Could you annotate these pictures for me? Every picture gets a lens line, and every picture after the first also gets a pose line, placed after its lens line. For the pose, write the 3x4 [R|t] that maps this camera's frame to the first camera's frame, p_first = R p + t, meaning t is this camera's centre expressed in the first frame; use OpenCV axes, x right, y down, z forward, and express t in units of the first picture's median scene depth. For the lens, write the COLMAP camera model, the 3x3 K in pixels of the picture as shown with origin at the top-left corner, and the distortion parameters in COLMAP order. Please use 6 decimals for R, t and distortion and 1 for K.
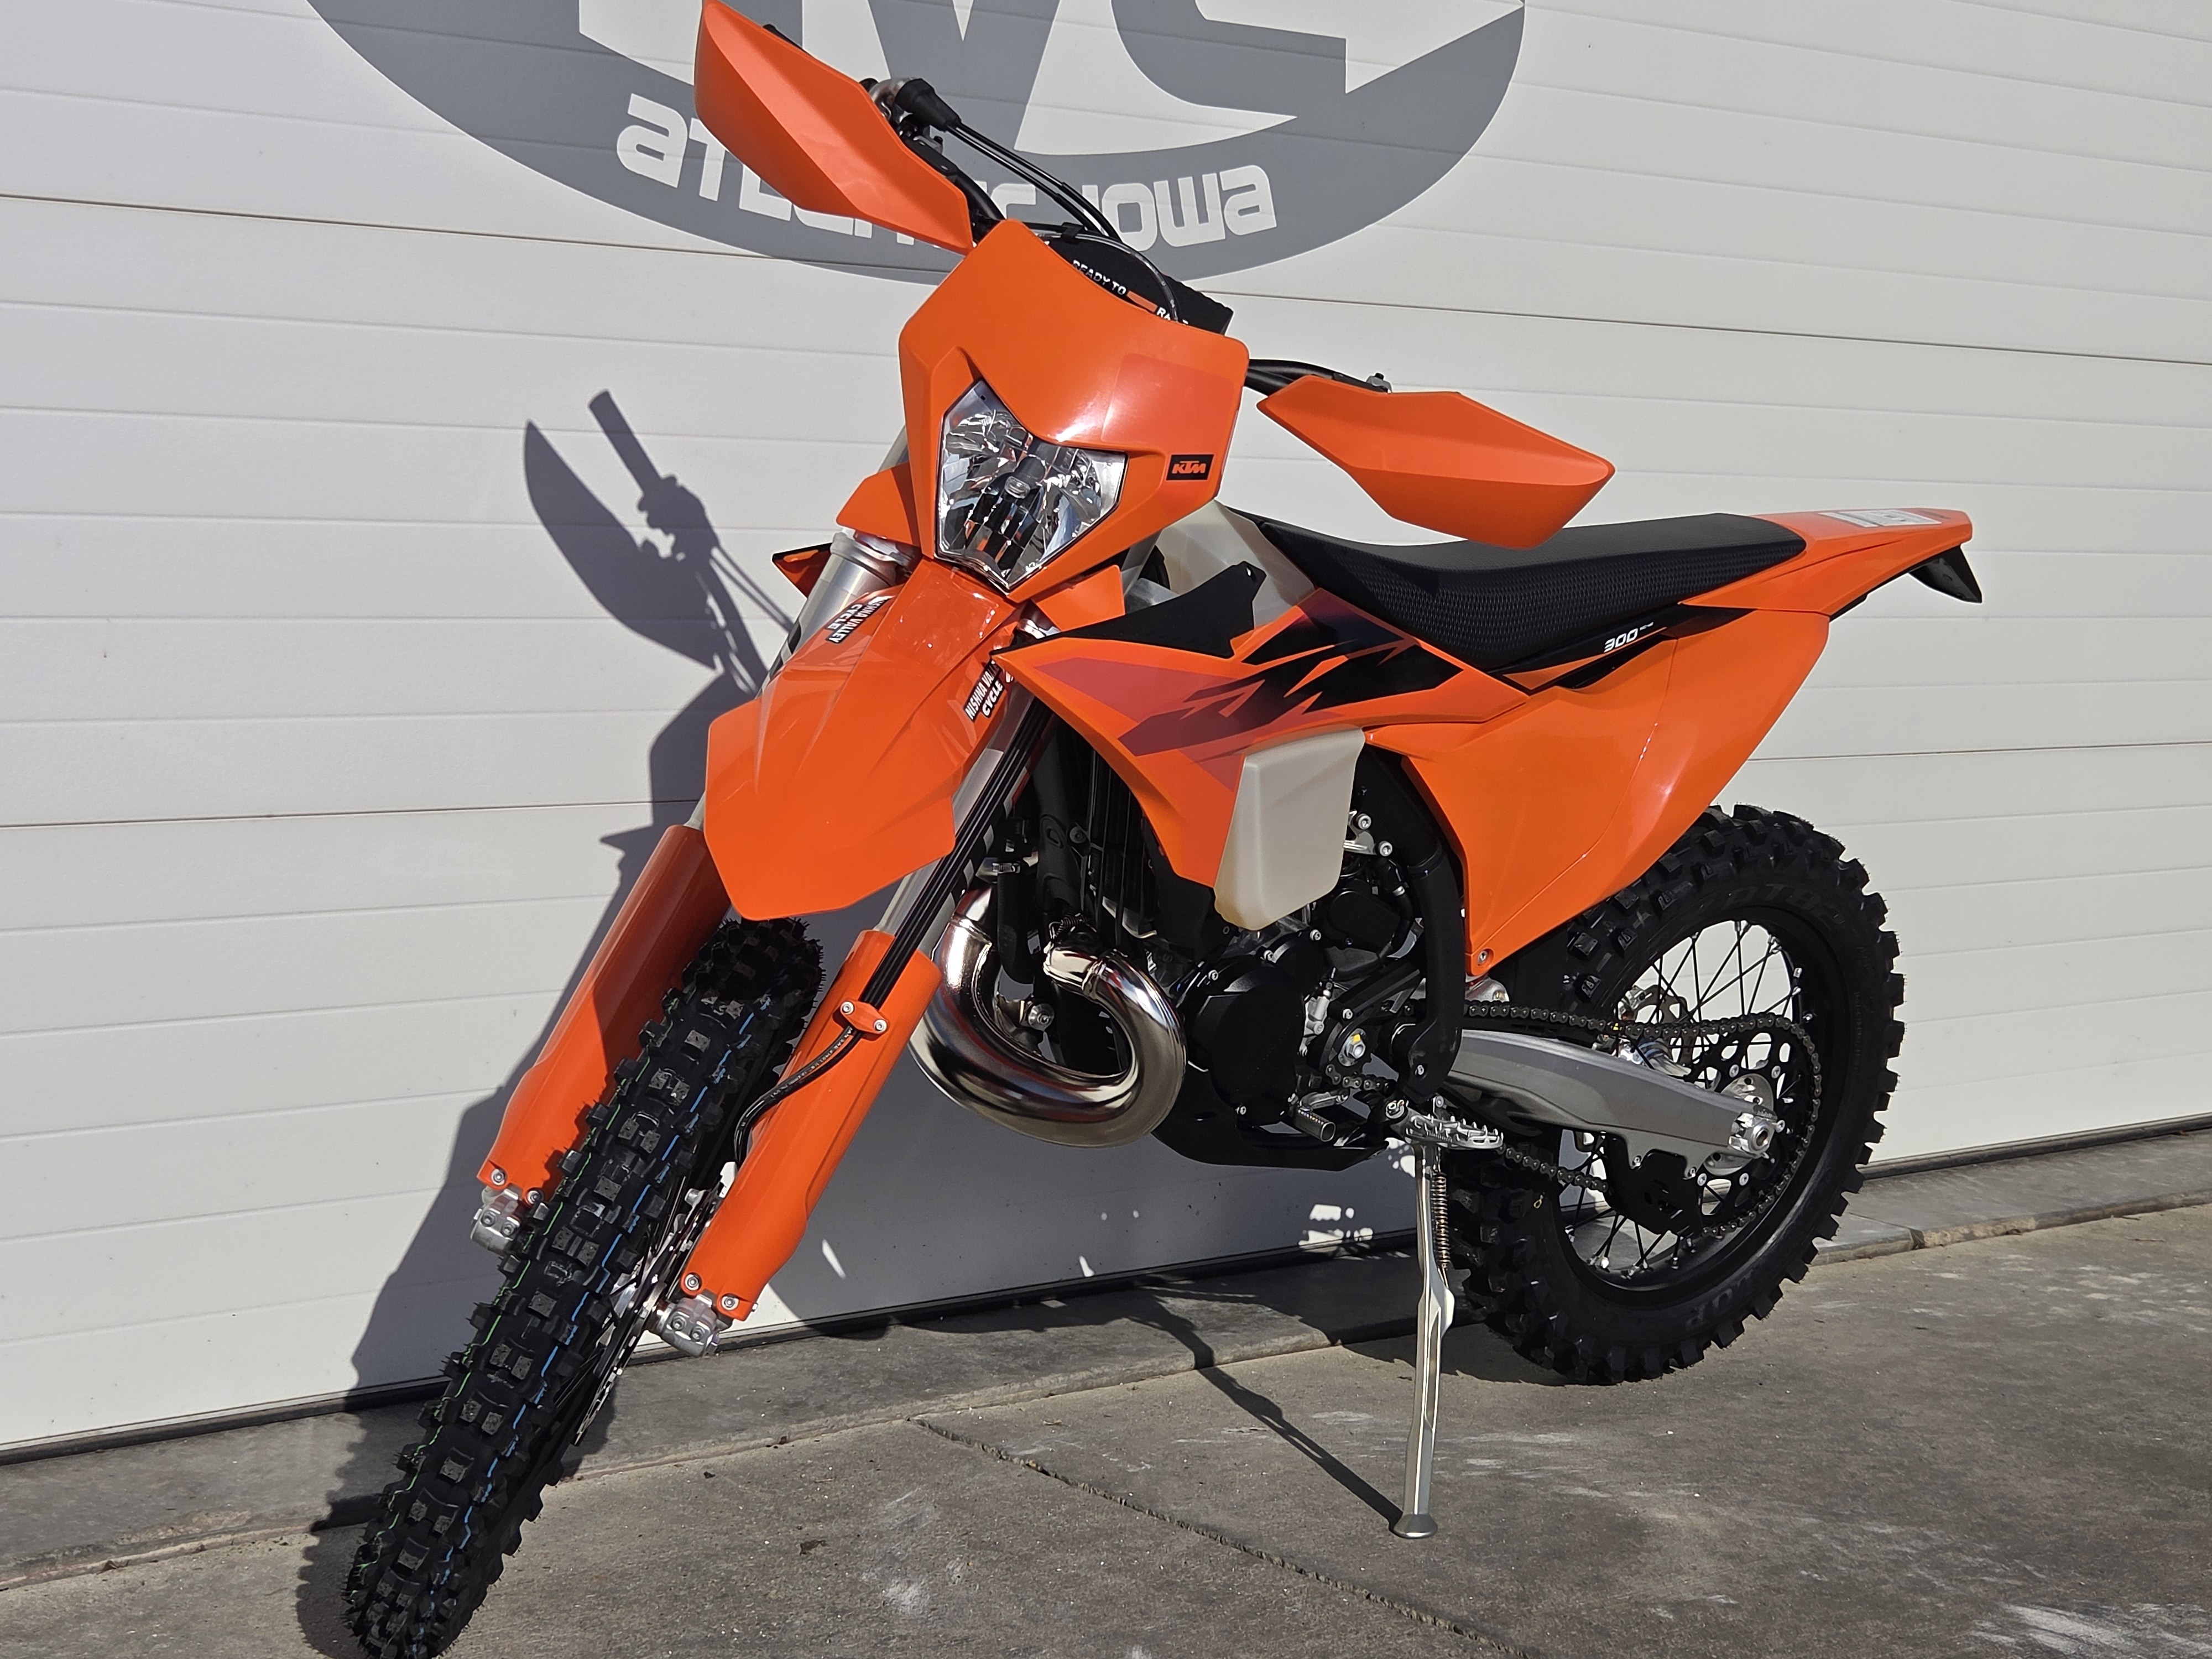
lens RADIAL K [[3431.5, 0, 1088.9], [0, 3431.5, 845.5], [0, 0, 1]] dist [0.047961, 0.000000]
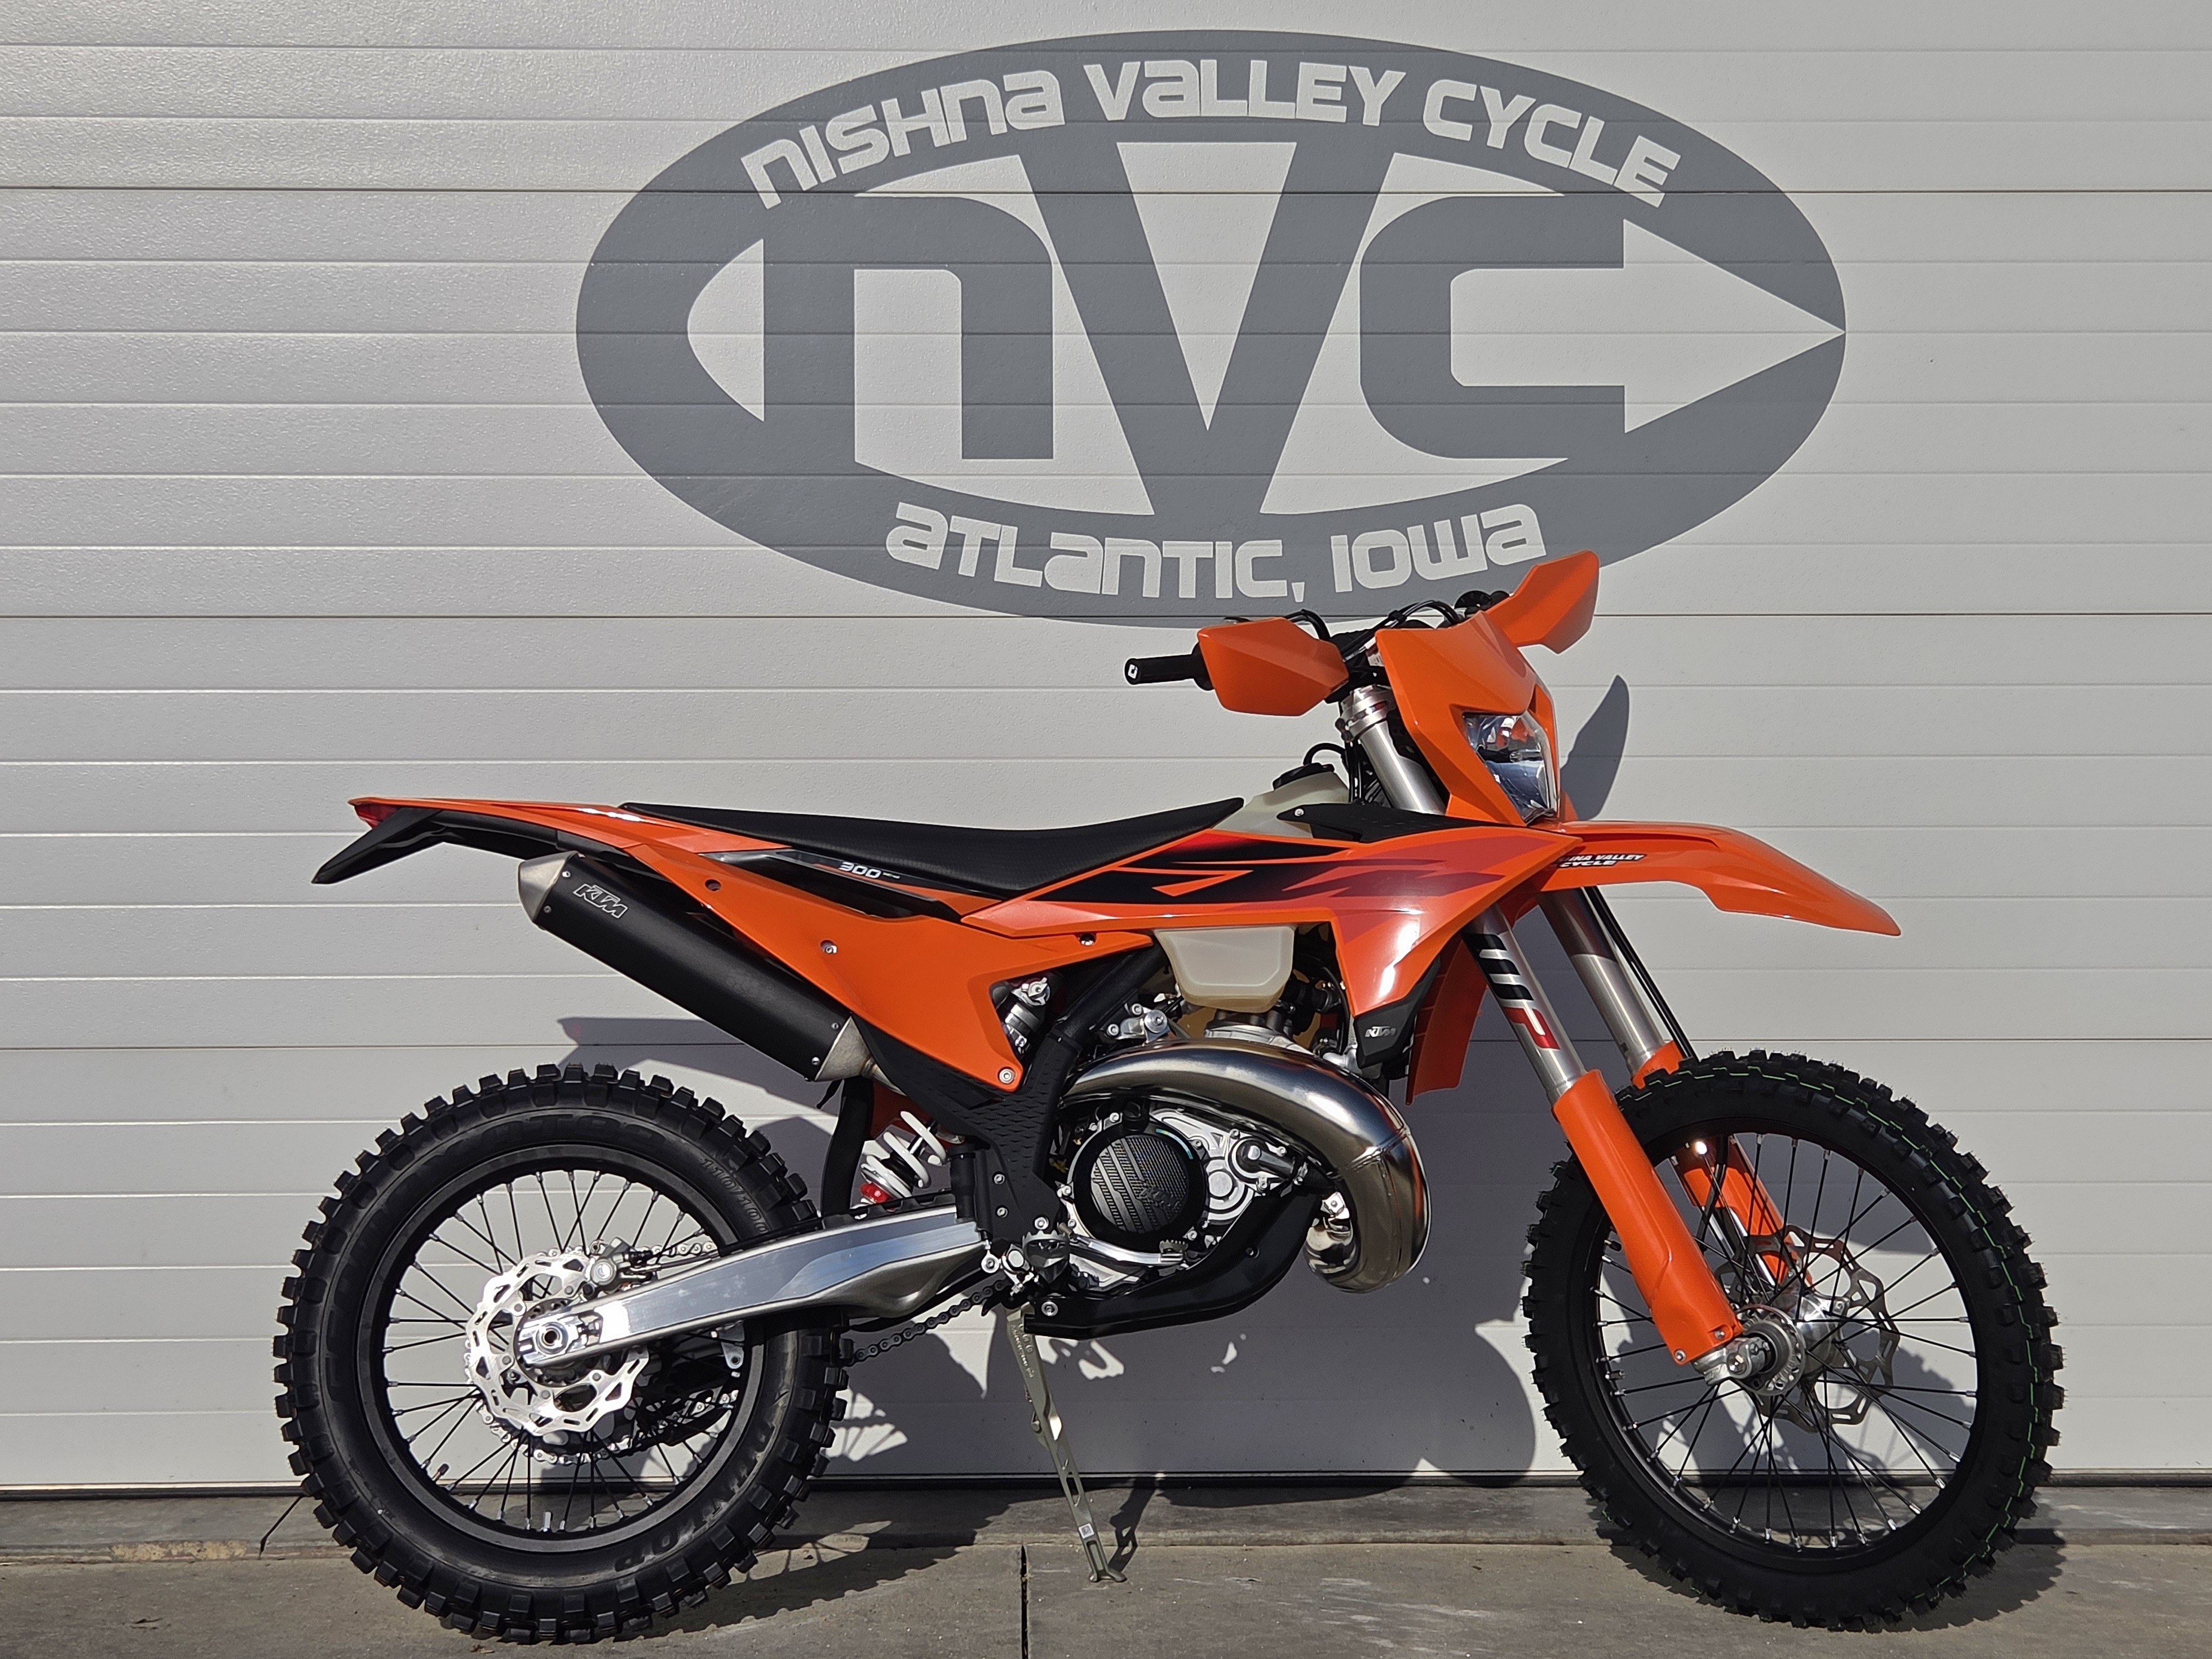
lens RADIAL K [[3731.3, 0, 1092.3], [0, 3731.3, 821.5], [0, 0, 1]] dist [0.069808, 0.000000]
pose [[0.801247, -0.022359, -0.597916, 0.785049], [-0.035467, 0.995769, -0.084766, 0.021526], [0.597282, 0.089125, 0.797064, -0.082645]]
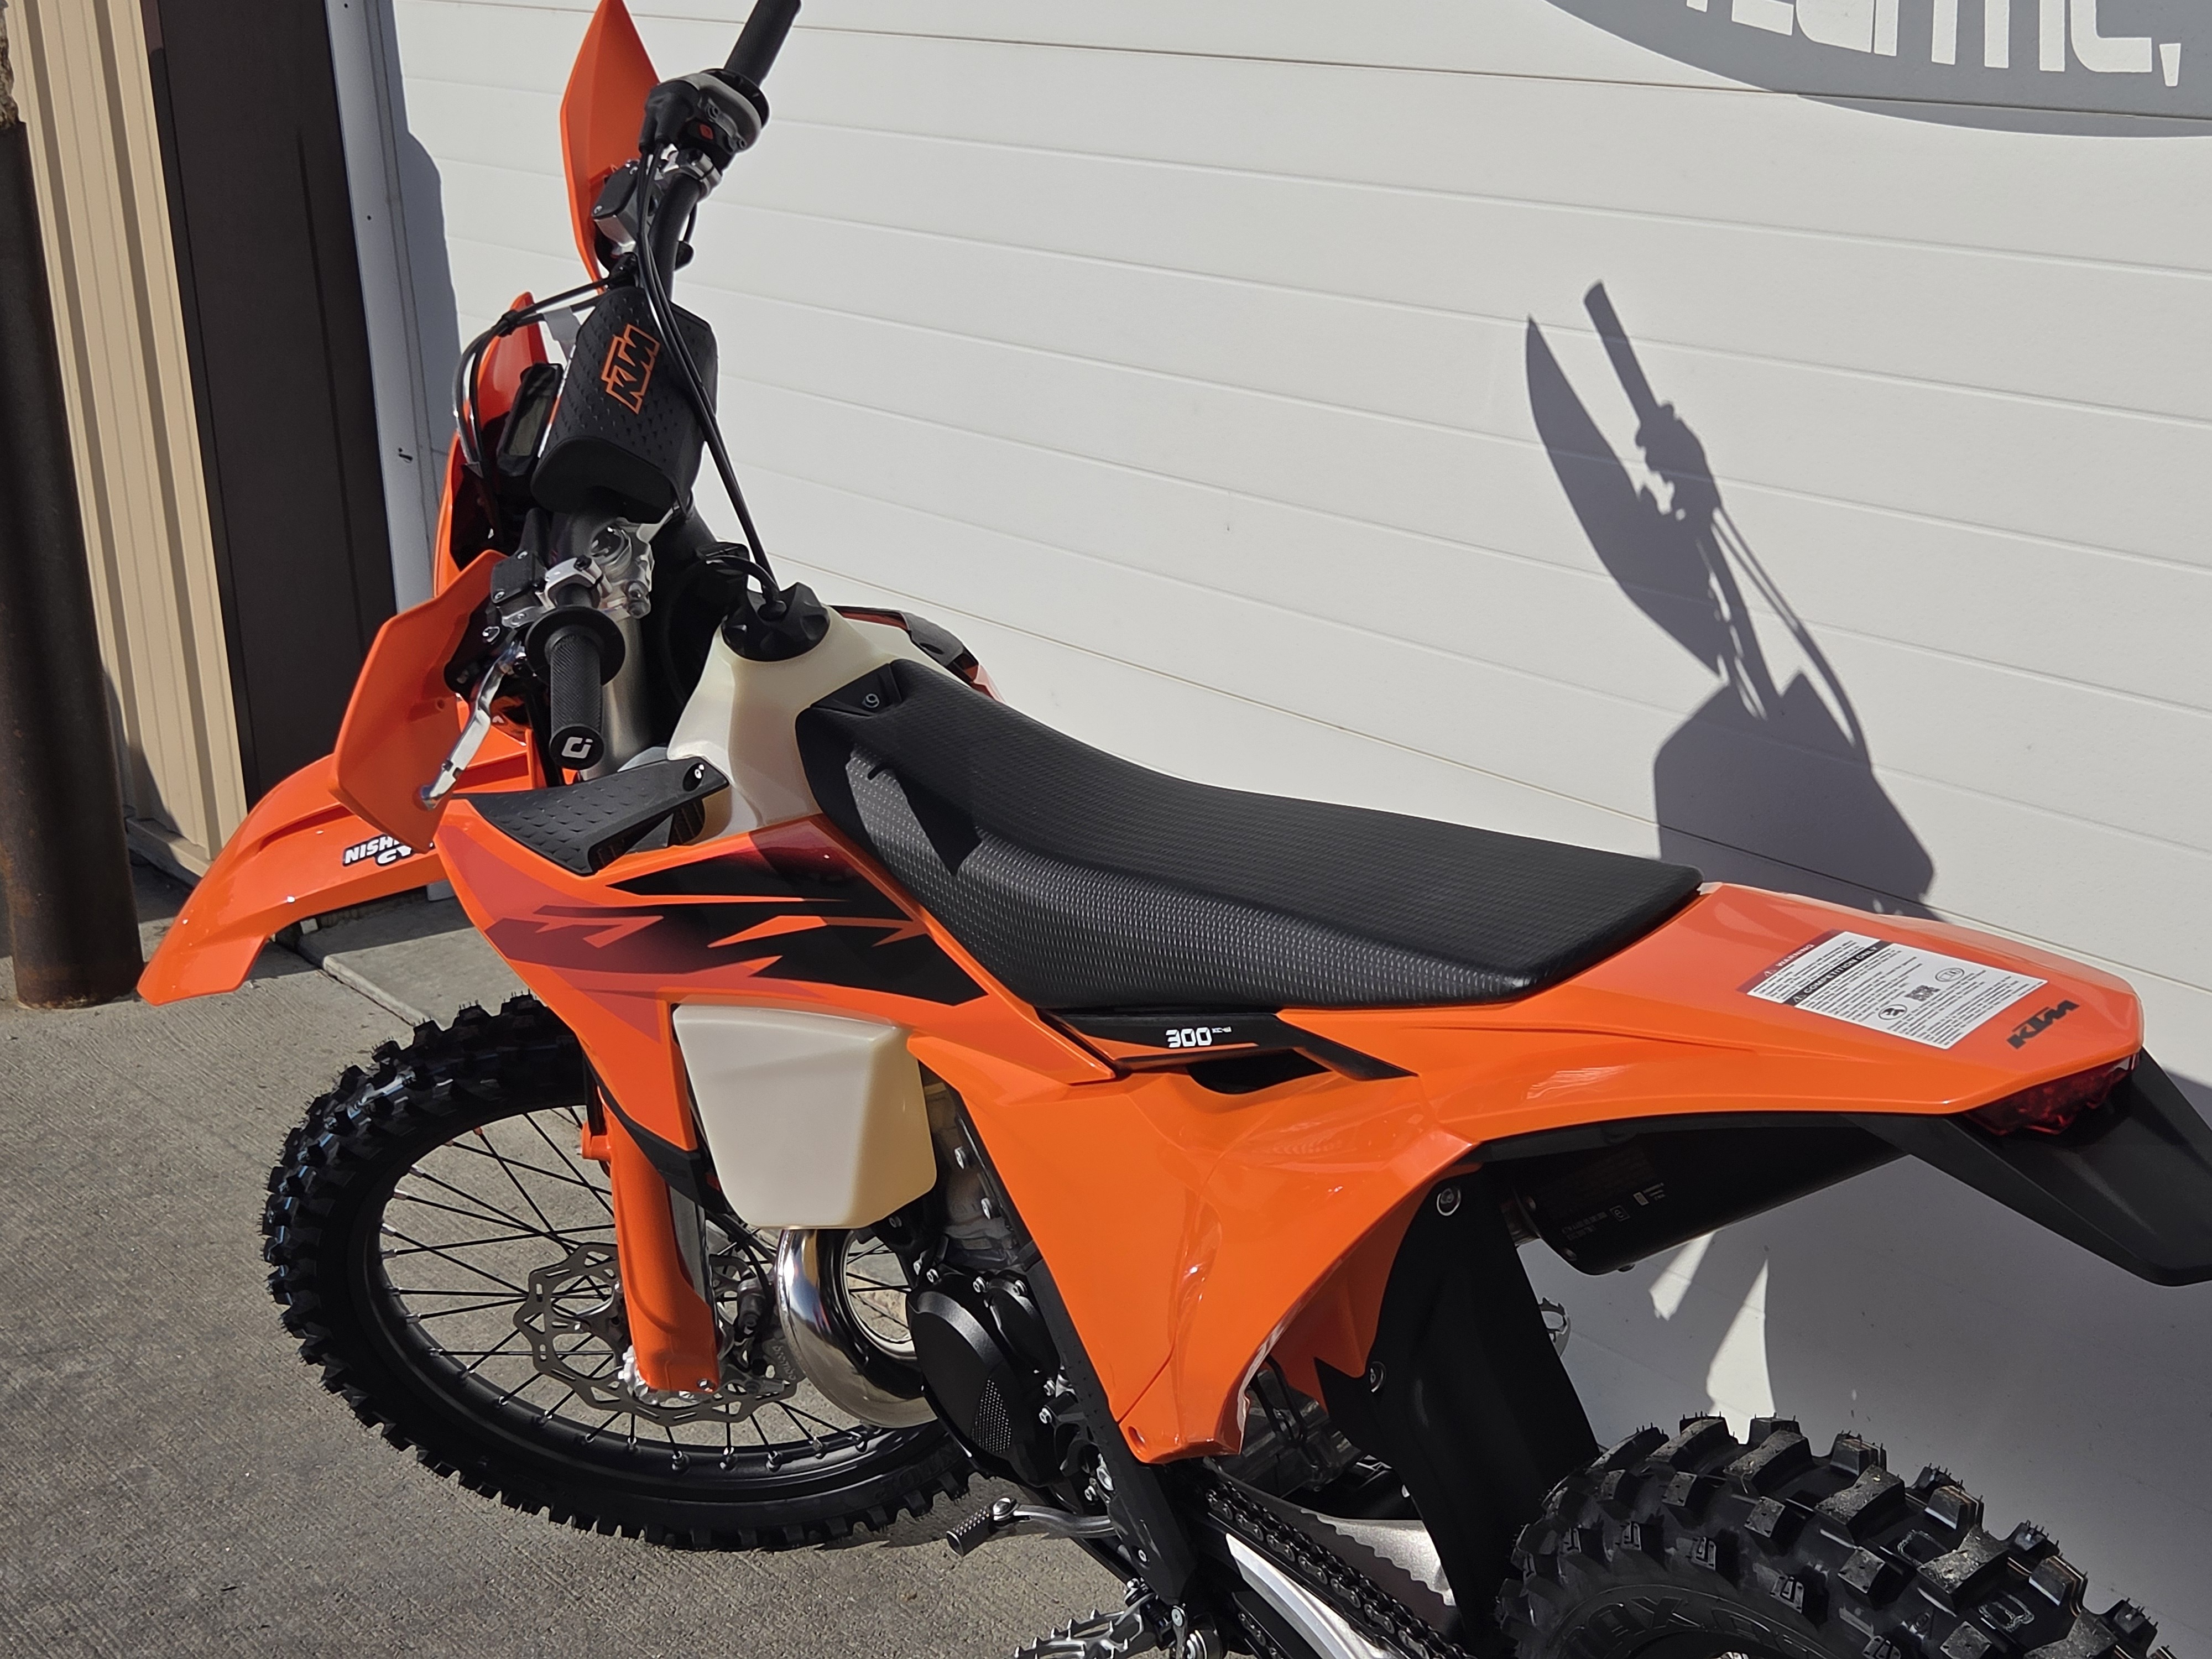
lens RADIAL K [[3925.6, 0, 1039.5], [0, 3925.6, 873.1], [0, 0, 1]] dist [0.066684, 0.000000]
pose [[-0.107254, 0.286656, -0.952011, 0.725684], [-0.000149, 0.957530, 0.288334, -0.257958], [0.994232, 0.031066, -0.102656, 0.982649]]
